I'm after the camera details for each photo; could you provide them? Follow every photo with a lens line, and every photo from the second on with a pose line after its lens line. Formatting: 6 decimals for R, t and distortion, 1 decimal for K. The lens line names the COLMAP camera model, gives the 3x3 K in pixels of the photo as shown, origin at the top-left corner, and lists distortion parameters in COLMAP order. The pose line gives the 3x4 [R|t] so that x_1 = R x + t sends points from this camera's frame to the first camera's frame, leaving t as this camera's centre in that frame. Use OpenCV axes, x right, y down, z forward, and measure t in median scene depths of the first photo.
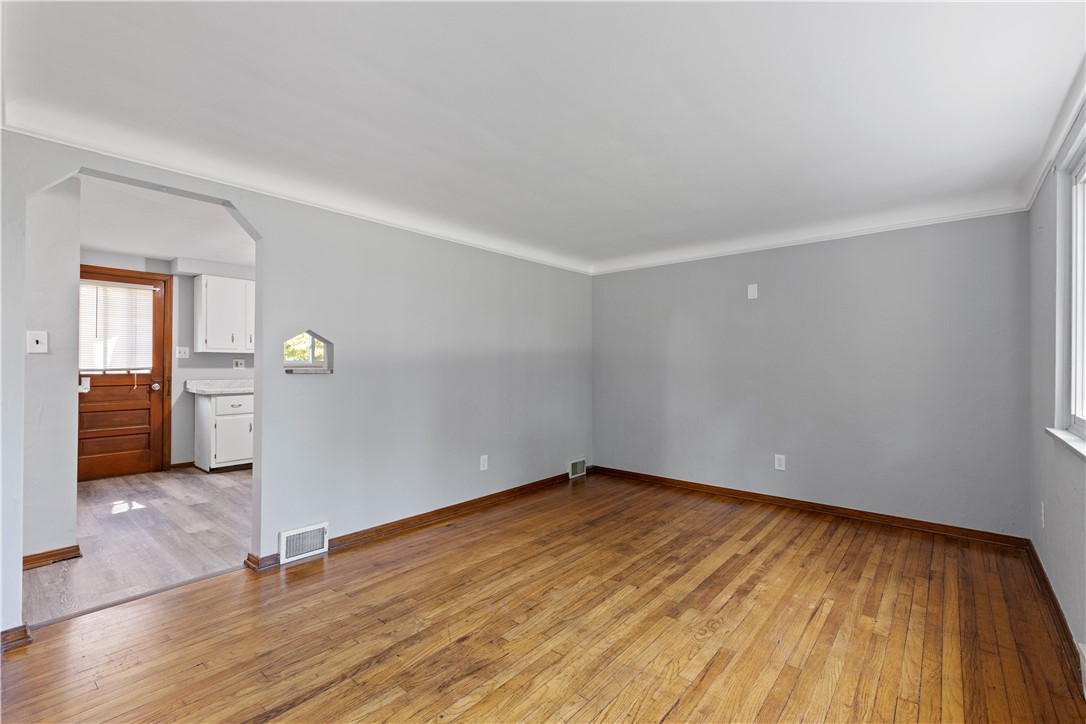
lens RADIAL K [[486.1, 0, 540.2], [0, 486.1, 361.8], [0, 0, 1]] dist [0.004919, -0.001756]
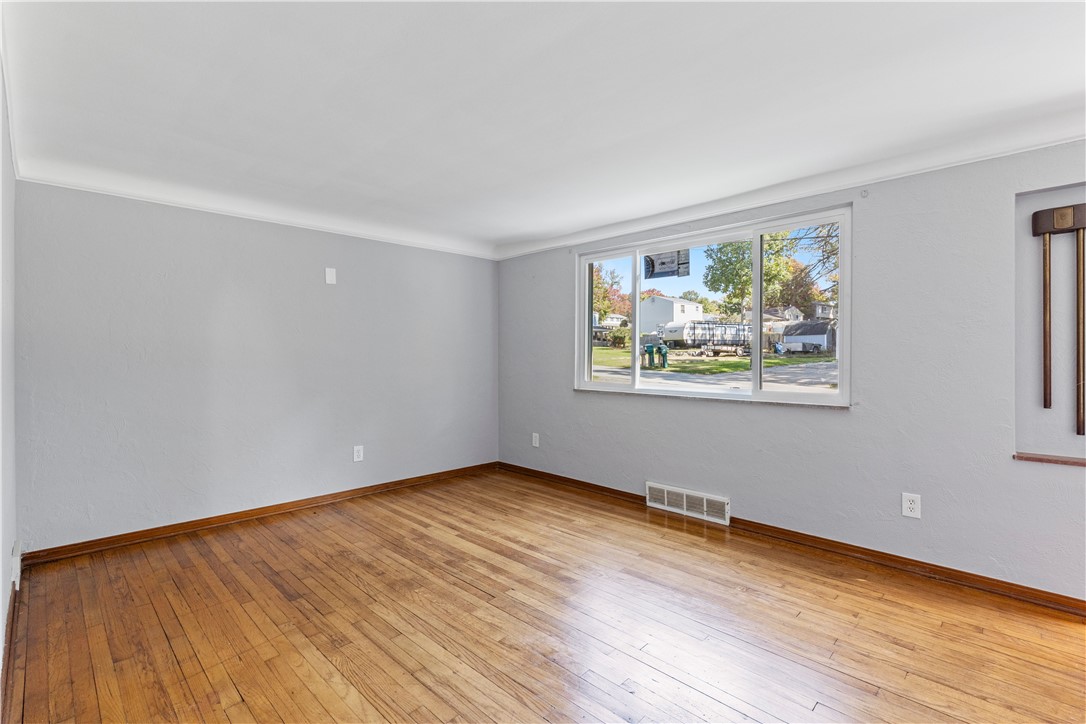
lens RADIAL K [[486.1, 0, 540.2], [0, 486.1, 361.8], [0, 0, 1]] dist [0.004919, -0.001756]
pose [[0.082269, -0.013421, 0.996520, -0.601874], [-0.002831, 0.999902, 0.013700, 0.005737], [-0.996606, -0.003948, 0.082223, 0.711742]]
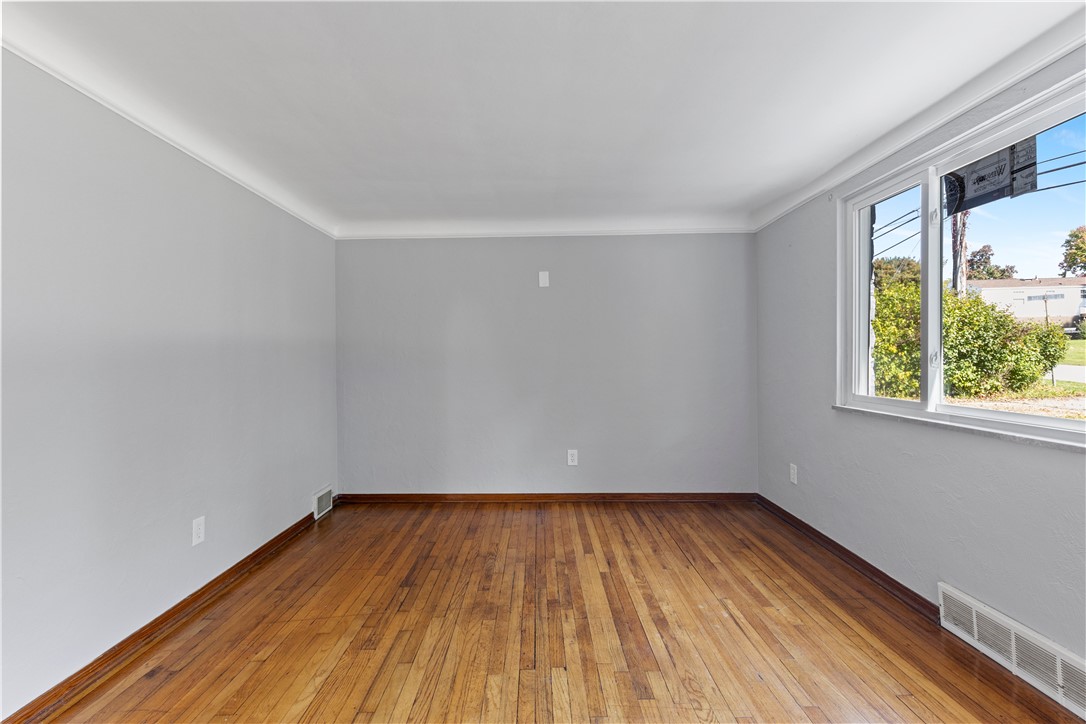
lens RADIAL K [[486.1, 0, 540.2], [0, 486.1, 361.8], [0, 0, 1]] dist [0.004919, -0.001756]
pose [[0.764415, -0.012704, 0.644599, -0.230135], [0.006906, 0.999910, 0.011517, 0.005635], [-0.644687, -0.004353, 0.764434, 0.392991]]
